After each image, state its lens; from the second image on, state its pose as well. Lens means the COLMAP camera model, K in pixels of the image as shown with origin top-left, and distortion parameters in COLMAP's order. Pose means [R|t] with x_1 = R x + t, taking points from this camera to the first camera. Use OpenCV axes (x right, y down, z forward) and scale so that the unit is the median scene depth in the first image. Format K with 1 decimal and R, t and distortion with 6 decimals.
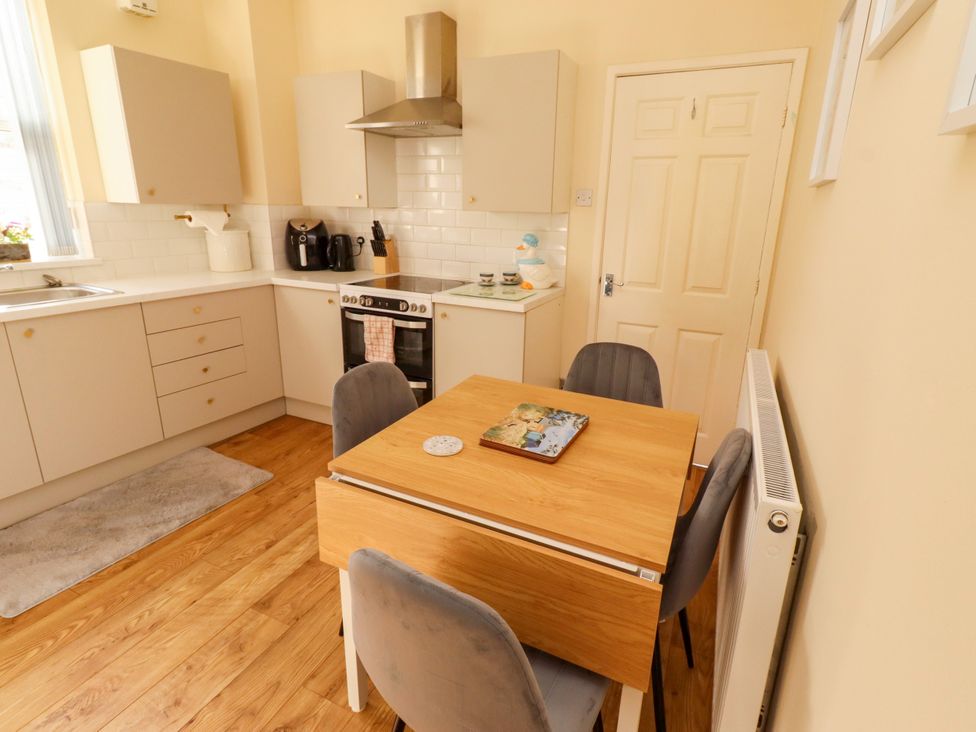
lens RADIAL K [[508.1, 0, 494.0], [0, 508.1, 352.0], [0, 0, 1]] dist [0.005003, -0.000953]
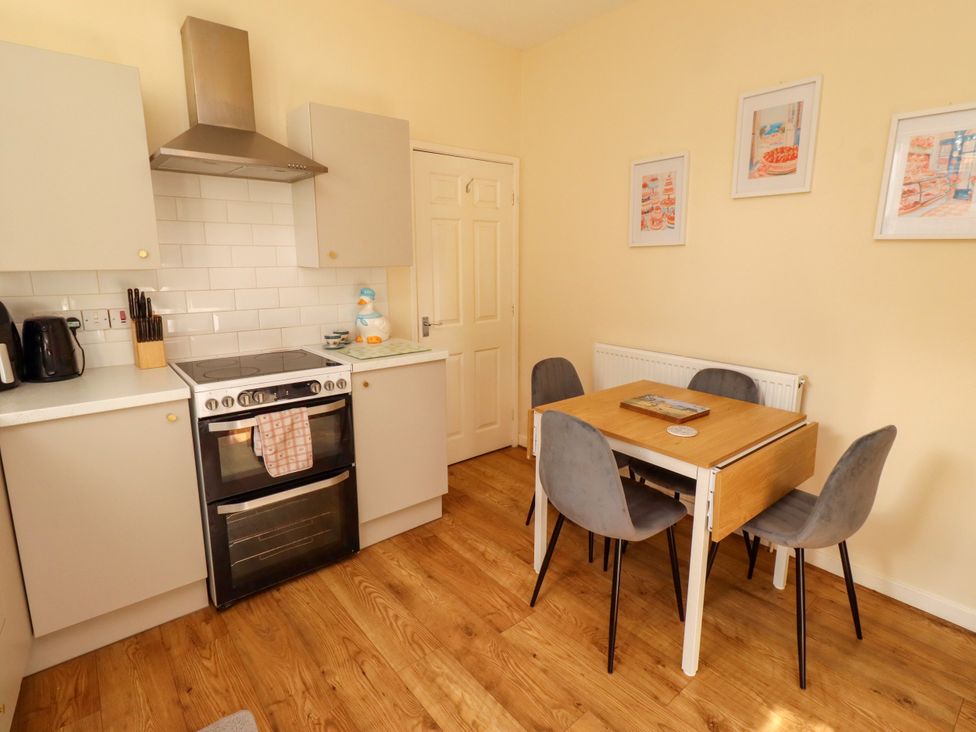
lens RADIAL K [[508.1, 0, 494.0], [0, 508.1, 352.0], [0, 0, 1]] dist [0.005003, -0.000953]
pose [[0.424239, -0.187943, 0.885832, -0.825441], [0.261191, 0.962047, 0.079025, -0.146692], [-0.867064, 0.197846, 0.457227, 0.419157]]
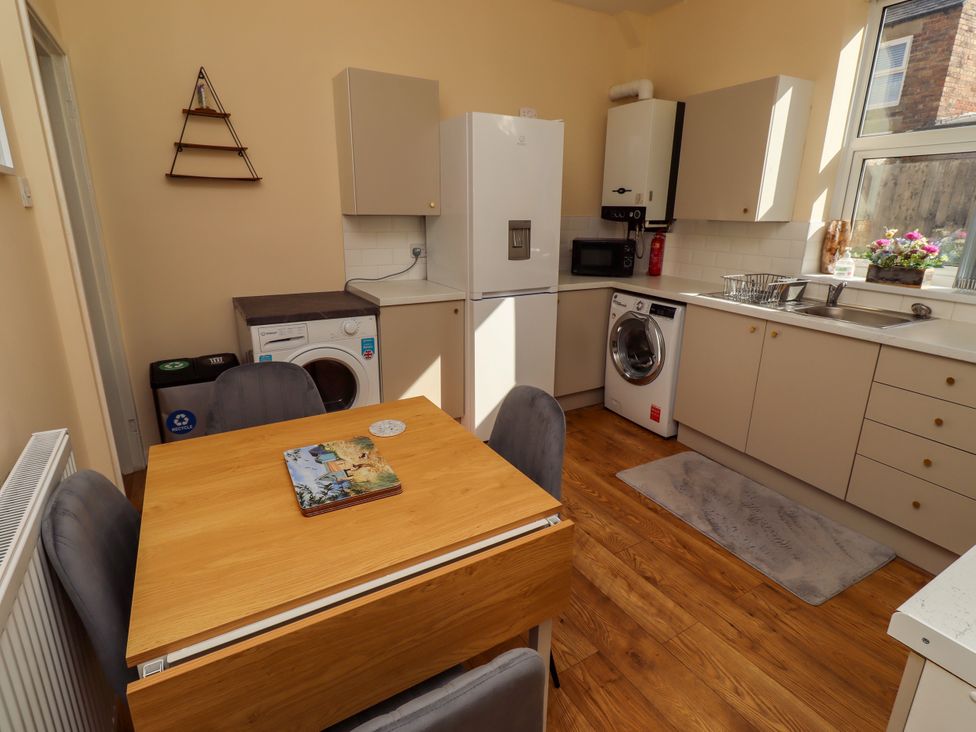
lens RADIAL K [[508.1, 0, 494.0], [0, 508.1, 352.0], [0, 0, 1]] dist [0.005003, -0.000953]
pose [[-0.554503, 0.196778, -0.808582, 0.348832], [-0.258431, 0.882884, 0.392084, -0.251646], [0.791037, 0.426374, -0.438708, 0.874977]]
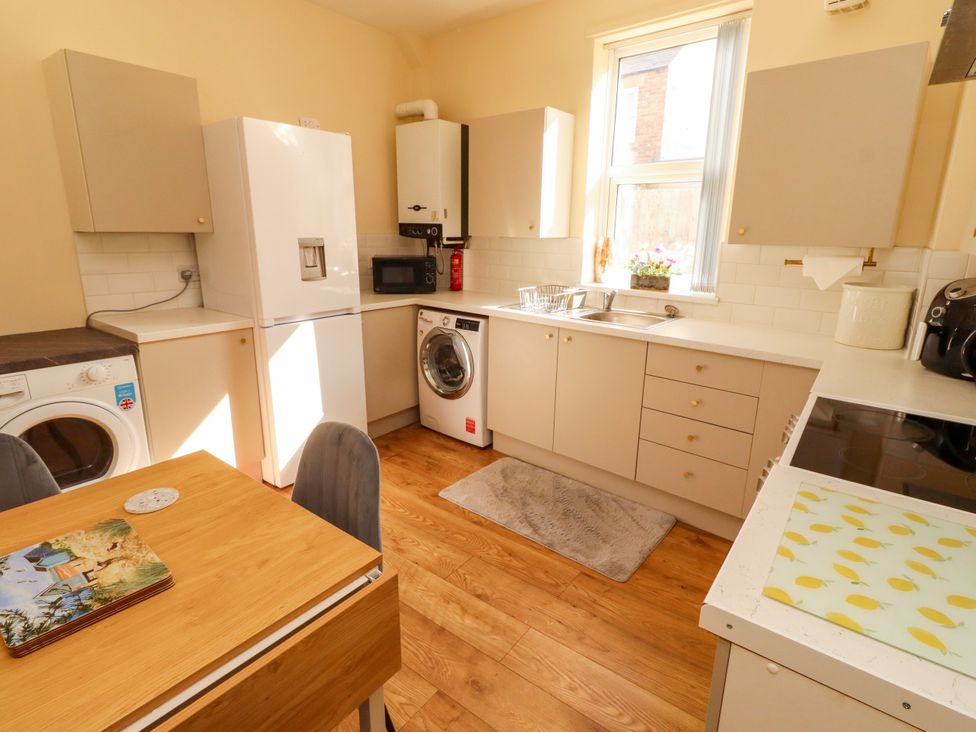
lens RADIAL K [[507.6, 0, 496.4], [0, 507.6, 352.0], [0, 0, 1]] dist [0.000010, -0.001078]
pose [[-0.204149, 0.206419, -0.956930, 0.309673], [-0.294555, 0.919264, 0.261134, -0.250011], [0.933574, 0.335179, -0.126865, 0.864159]]
